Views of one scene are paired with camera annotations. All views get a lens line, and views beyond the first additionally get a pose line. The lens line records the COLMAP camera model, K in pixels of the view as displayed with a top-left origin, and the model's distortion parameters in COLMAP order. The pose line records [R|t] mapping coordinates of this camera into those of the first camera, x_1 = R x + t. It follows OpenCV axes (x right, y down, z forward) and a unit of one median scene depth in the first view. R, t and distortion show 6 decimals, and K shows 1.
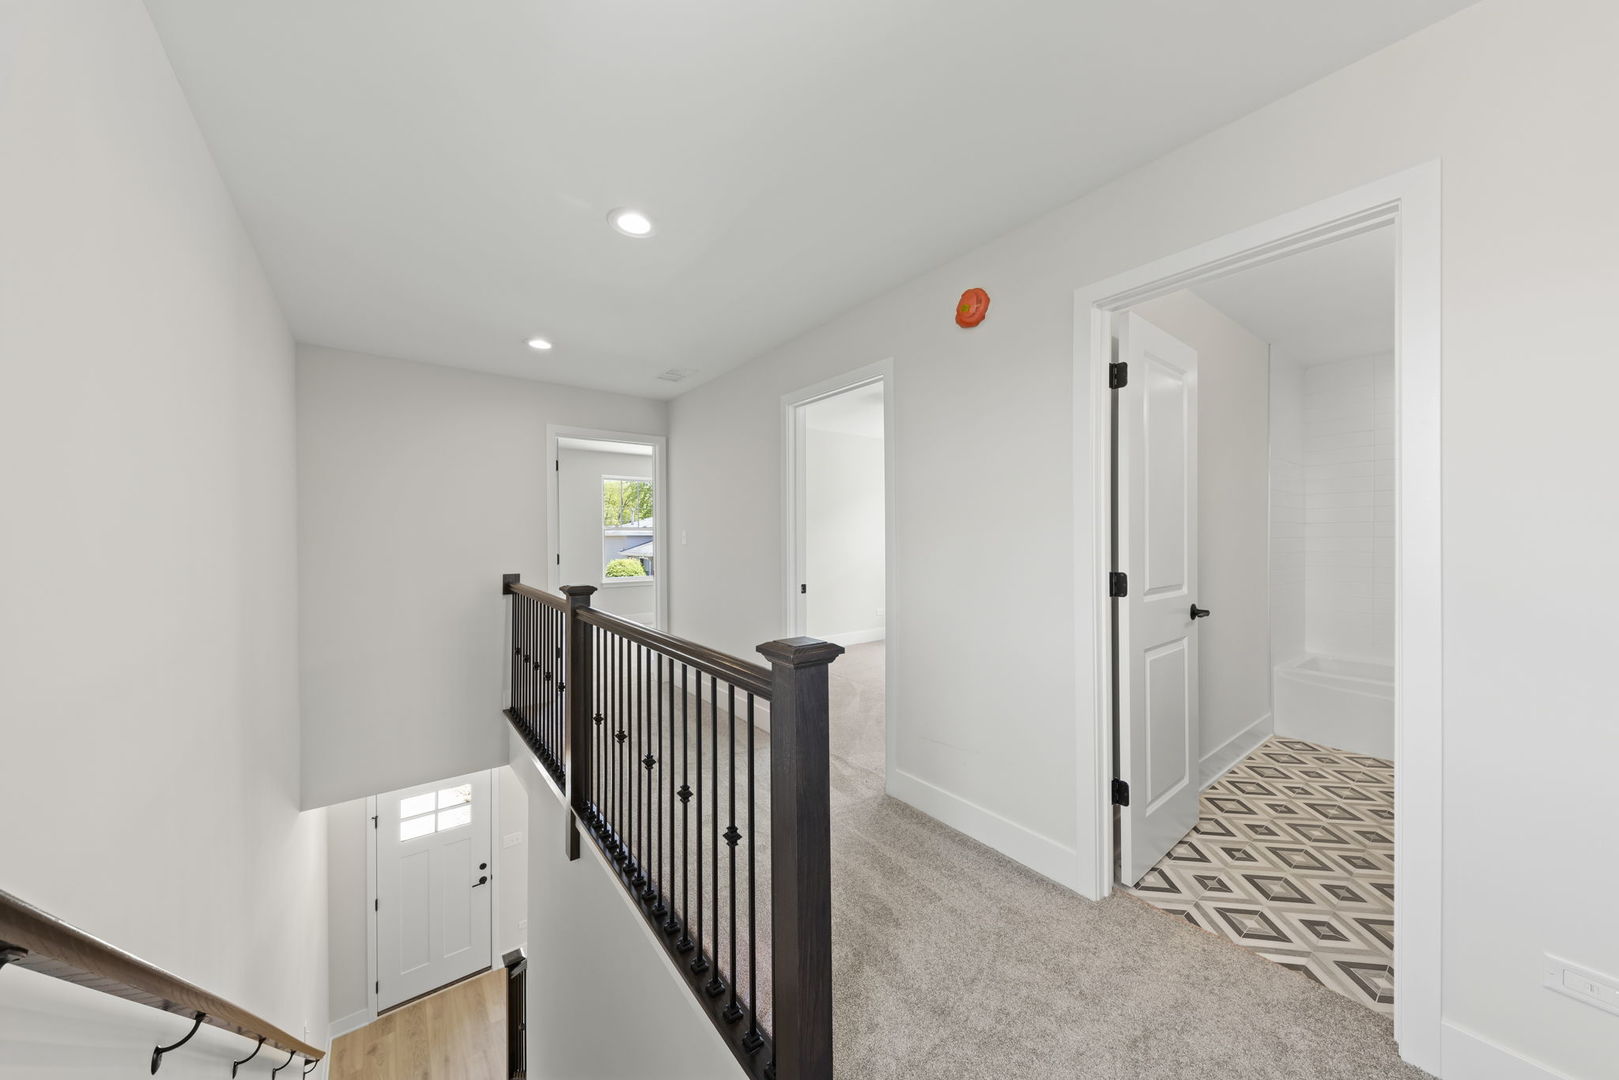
lens RADIAL K [[563.6, 0, 813.3], [0, 563.6, 534.5], [0, 0, 1]] dist [-0.000635, -0.000148]
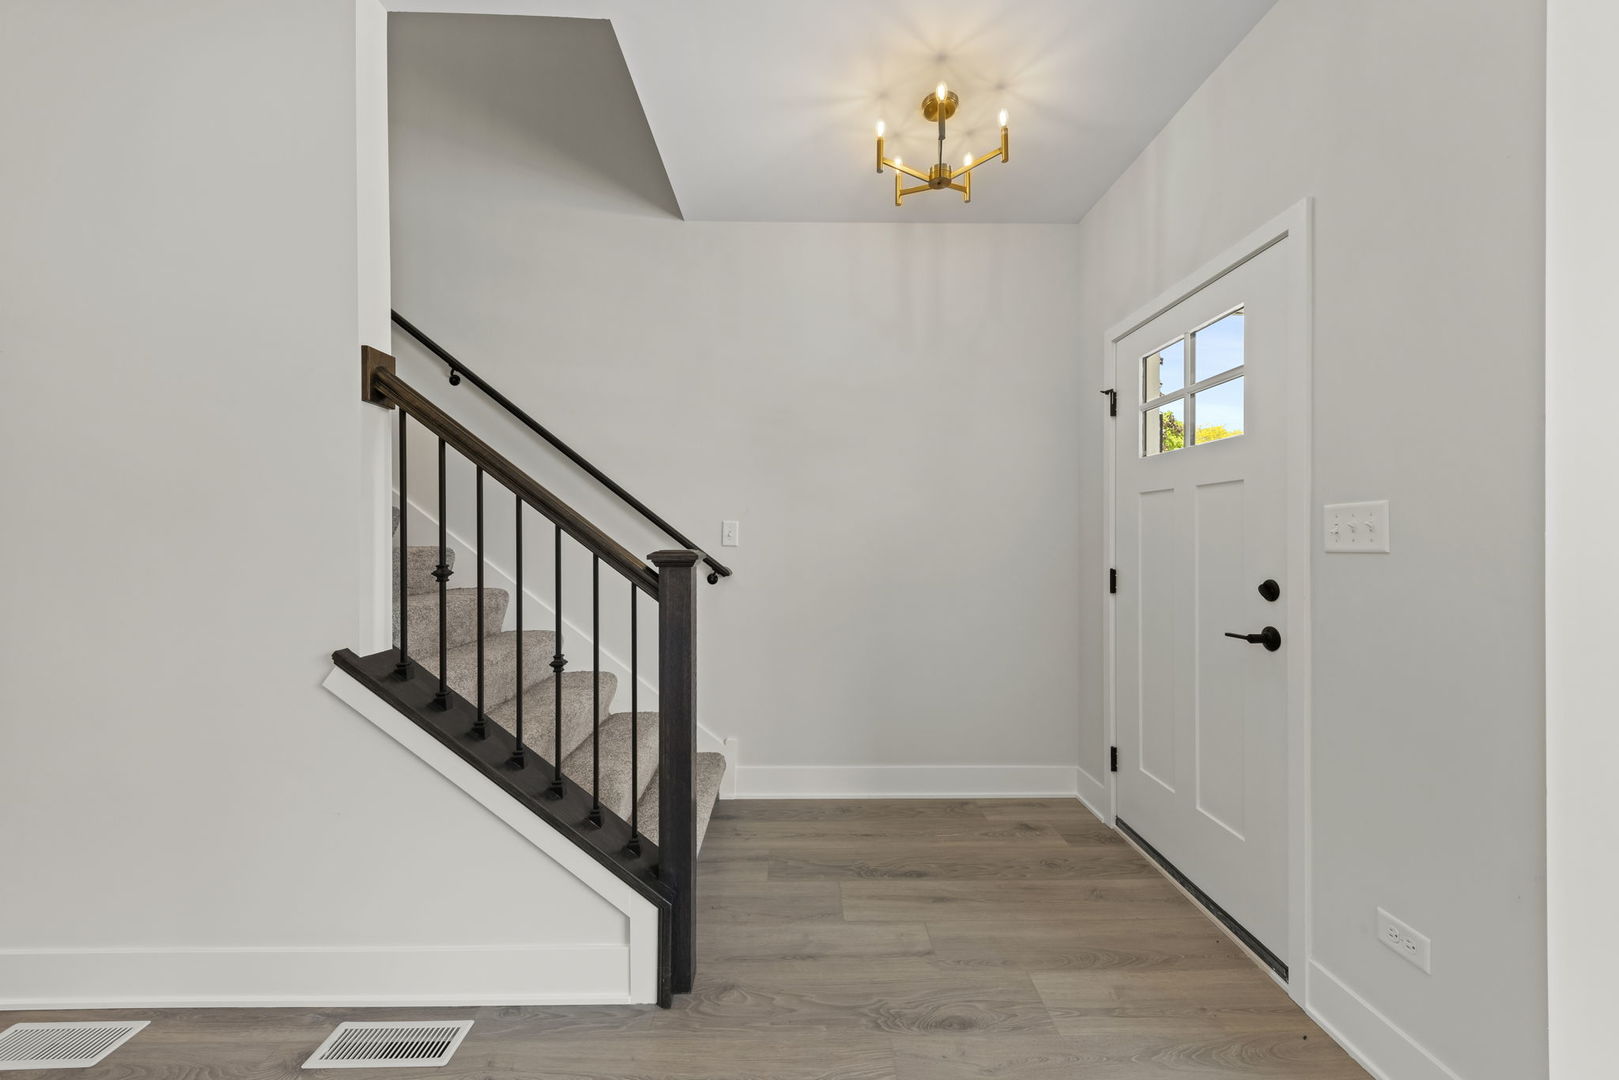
lens RADIAL K [[611.9, 0, 811.8], [0, 611.9, 533.3], [0, 0, 1]] dist [0.004178, 0.000103]
pose [[-0.598188, 0.003332, -0.801349, -0.220838], [0.003980, 0.999991, 0.001186, 0.613949], [0.801346, -0.002480, -0.598196, 1.098030]]
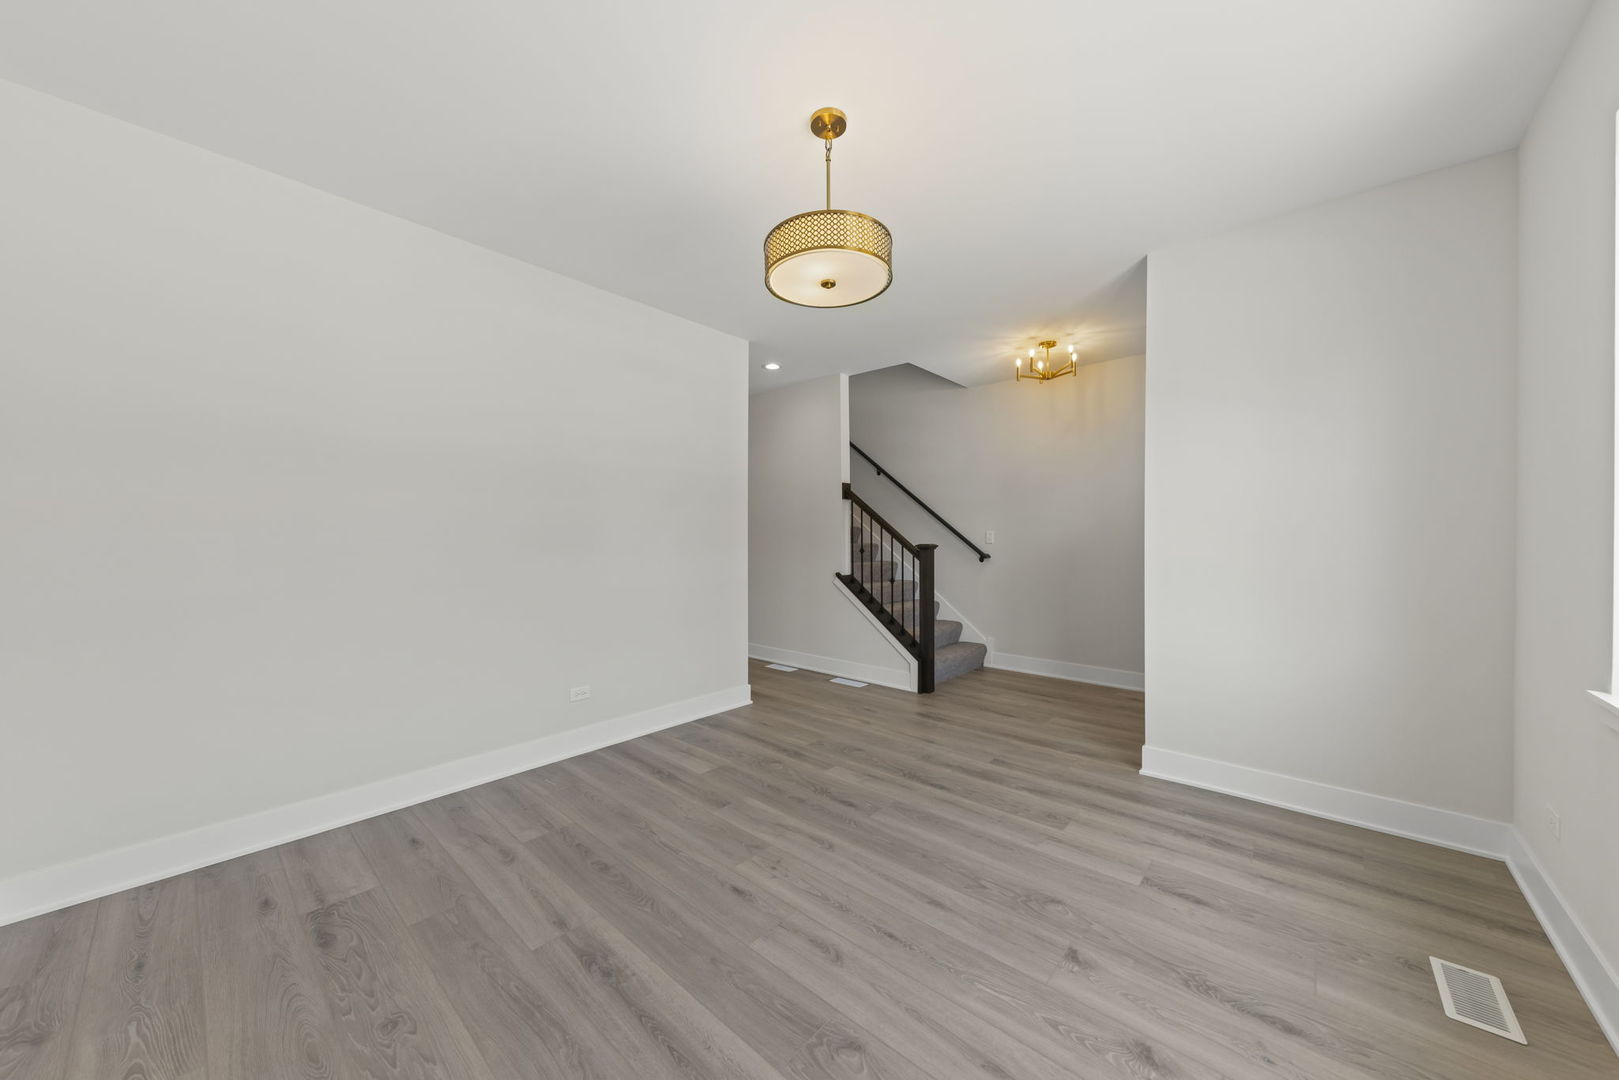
lens RADIAL K [[563.6, 0, 810.6], [0, 563.6, 536.3], [0, 0, 1]] dist [-0.000635, -0.000148]
pose [[-0.982410, 0.012291, -0.186330, -0.094668], [0.011565, 0.999921, 0.004983, 0.602859], [0.186377, 0.002740, -0.982475, 1.693229]]
